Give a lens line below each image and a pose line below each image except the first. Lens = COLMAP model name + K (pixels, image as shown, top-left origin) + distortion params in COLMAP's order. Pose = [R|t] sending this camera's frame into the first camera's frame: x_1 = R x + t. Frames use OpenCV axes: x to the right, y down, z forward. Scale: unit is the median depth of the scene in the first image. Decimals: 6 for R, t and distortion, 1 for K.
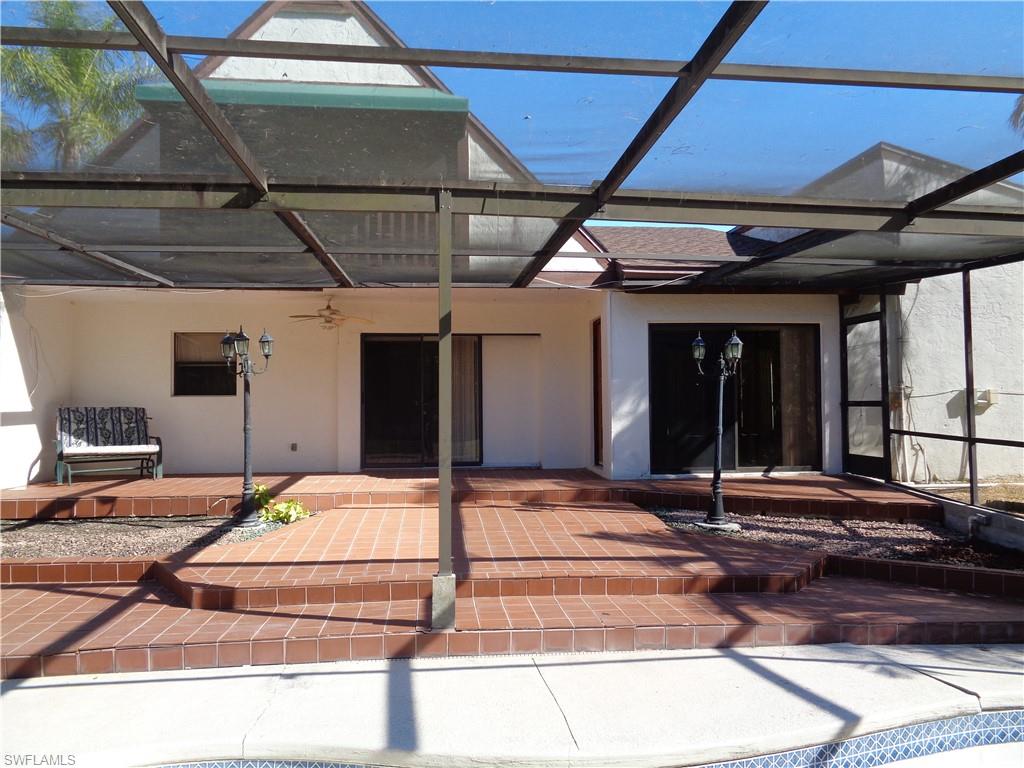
lens RADIAL K [[766.1, 0, 514.1], [0, 766.1, 383.7], [0, 0, 1]] dist [-0.005120, -0.004568]
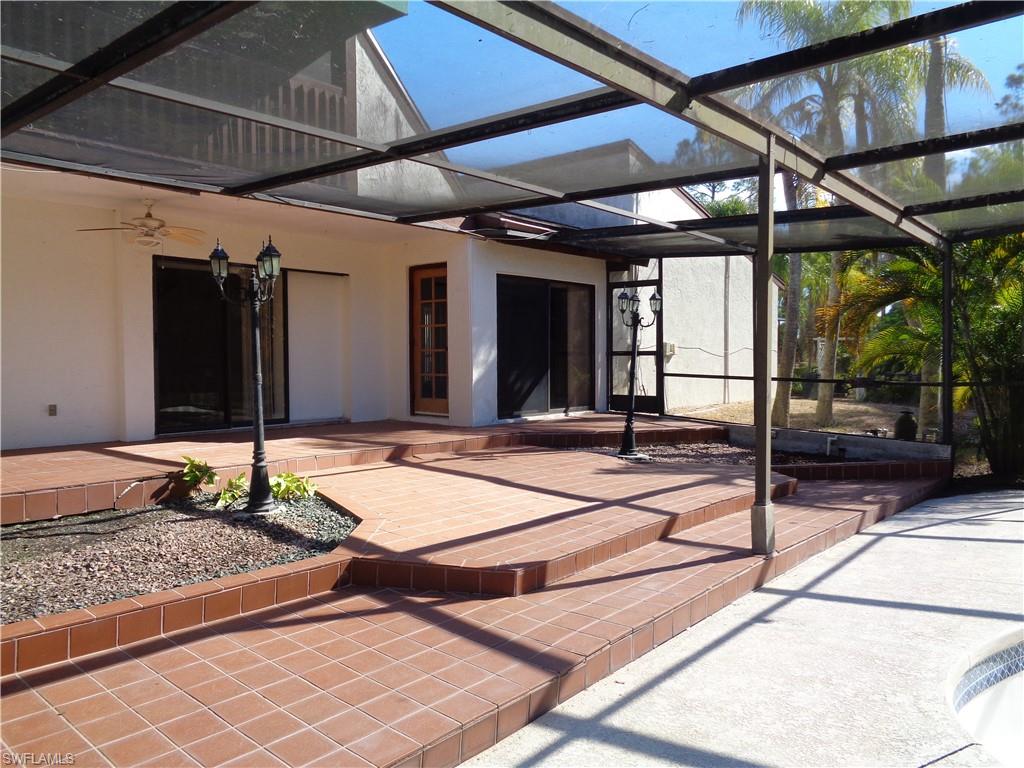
lens RADIAL K [[766.1, 0, 514.1], [0, 766.1, 383.7], [0, 0, 1]] dist [-0.005120, -0.004568]
pose [[0.721475, -0.019005, 0.692180, -0.525652], [-0.019925, 0.998640, 0.048188, 0.018913], [-0.692154, -0.048558, 0.720115, 0.237013]]
